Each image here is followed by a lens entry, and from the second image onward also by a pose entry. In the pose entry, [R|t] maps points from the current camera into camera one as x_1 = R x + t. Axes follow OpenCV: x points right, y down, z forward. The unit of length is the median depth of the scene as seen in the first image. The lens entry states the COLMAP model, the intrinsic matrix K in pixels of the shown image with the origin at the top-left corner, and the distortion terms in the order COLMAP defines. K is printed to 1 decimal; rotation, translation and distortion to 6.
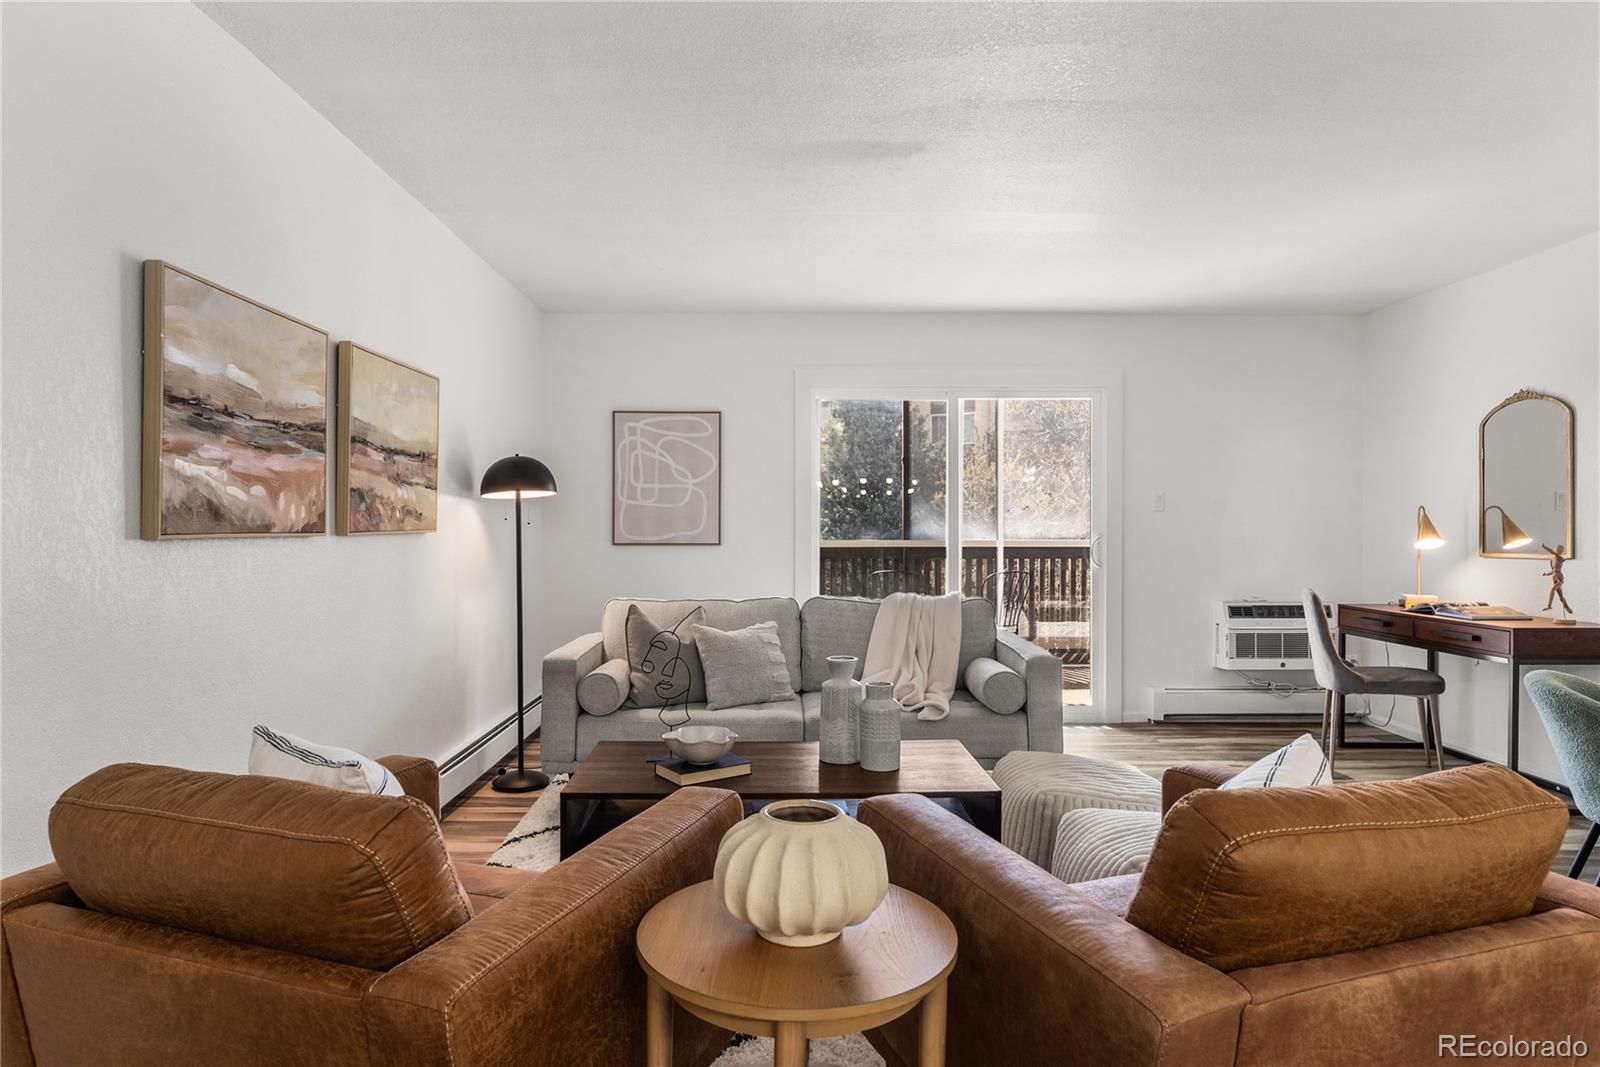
lens RADIAL K [[947.1, 0, 799.5], [0, 947.1, 530.2], [0, 0, 1]] dist [0.000397, -0.000048]
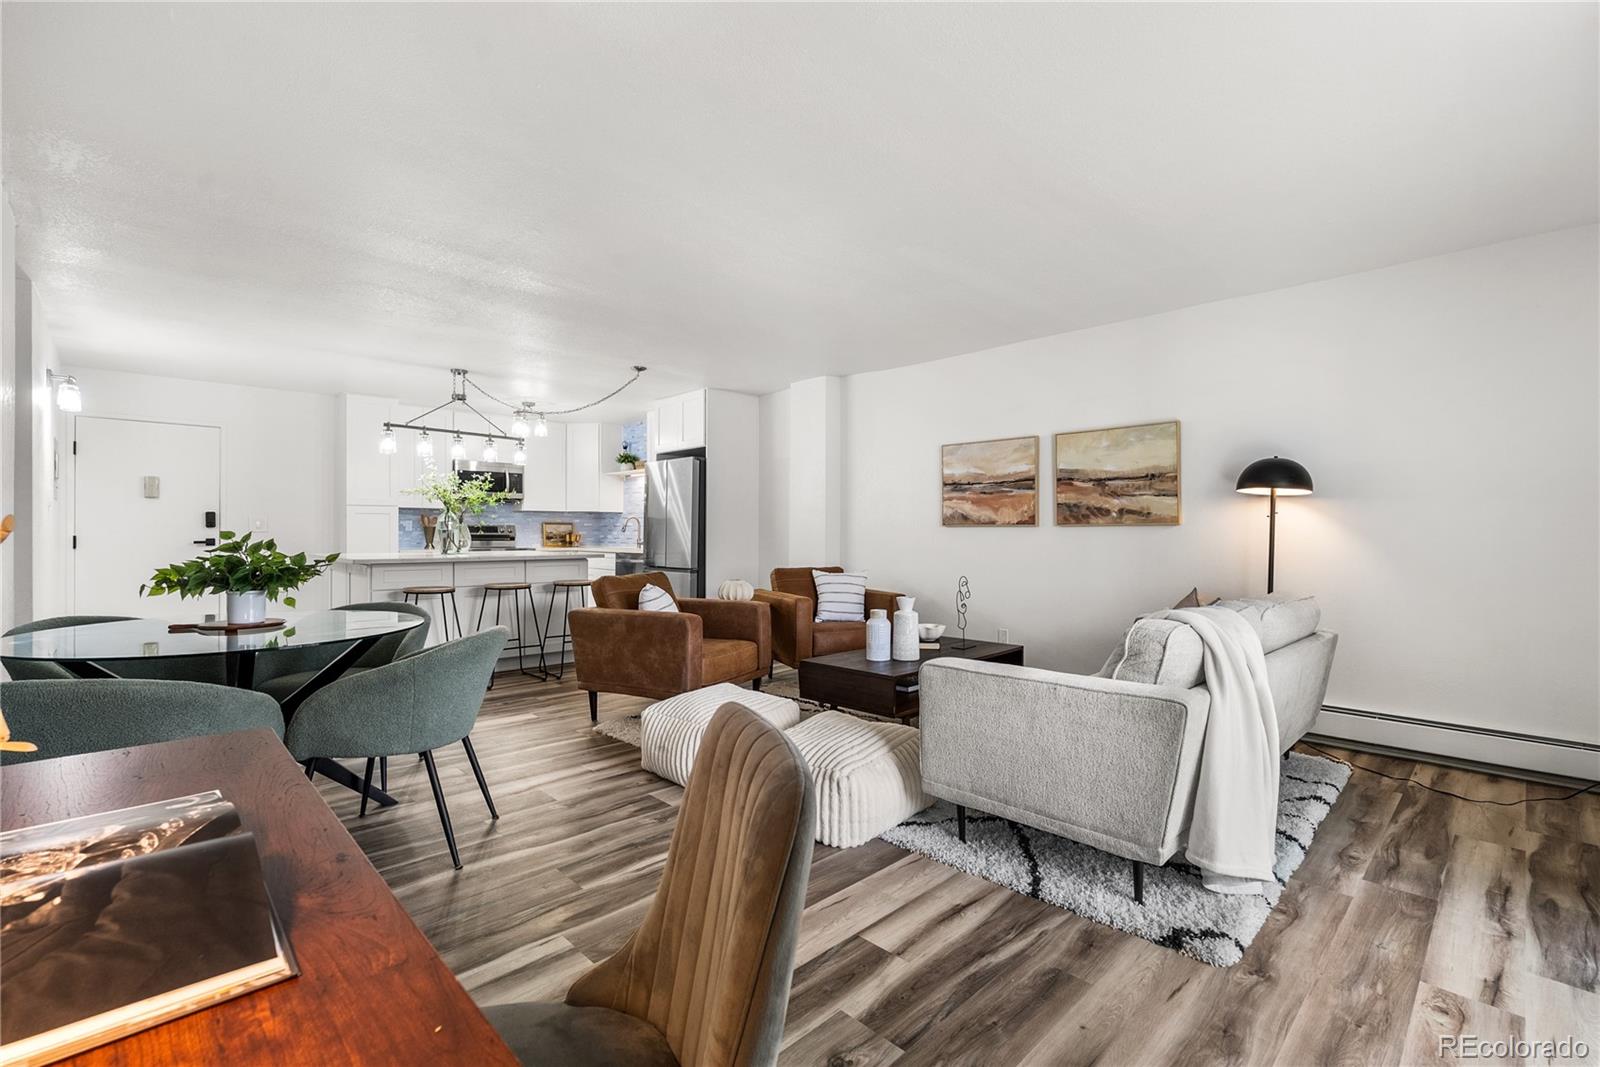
lens RADIAL K [[712.0, 0, 799.5], [0, 712.0, 532.2], [0, 0, 1]] dist [-0.005163, 0.000069]
pose [[-0.732231, -0.001004, -0.681056, 1.133042], [-0.004934, 0.999980, 0.003830, 0.018442], [0.681039, 0.006165, -0.732221, 1.964193]]
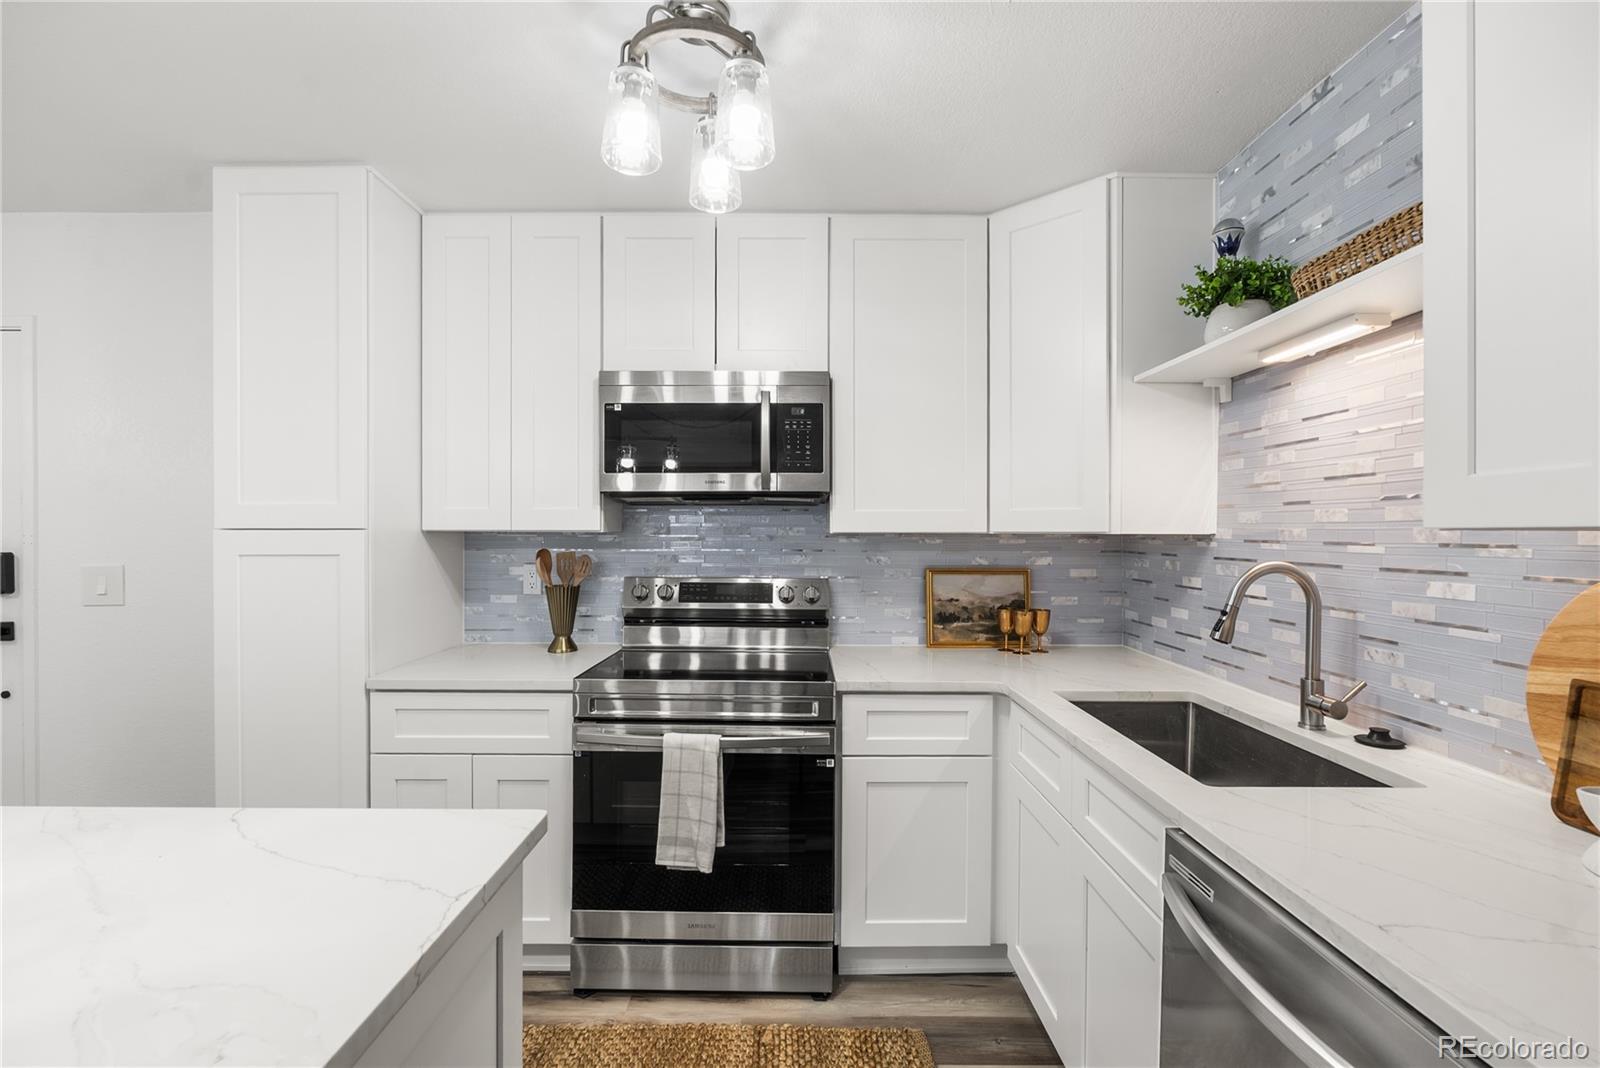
lens RADIAL K [[716.6, 0, 799.2], [0, 716.6, 536.0], [0, 0, 1]] dist [-0.003231, 0.000141]
pose [[-0.999923, -0.002491, 0.012158, -0.047004], [-0.002371, 0.999949, 0.009841, -0.061355], [-0.012182, 0.009811, -0.999878, -0.182776]]
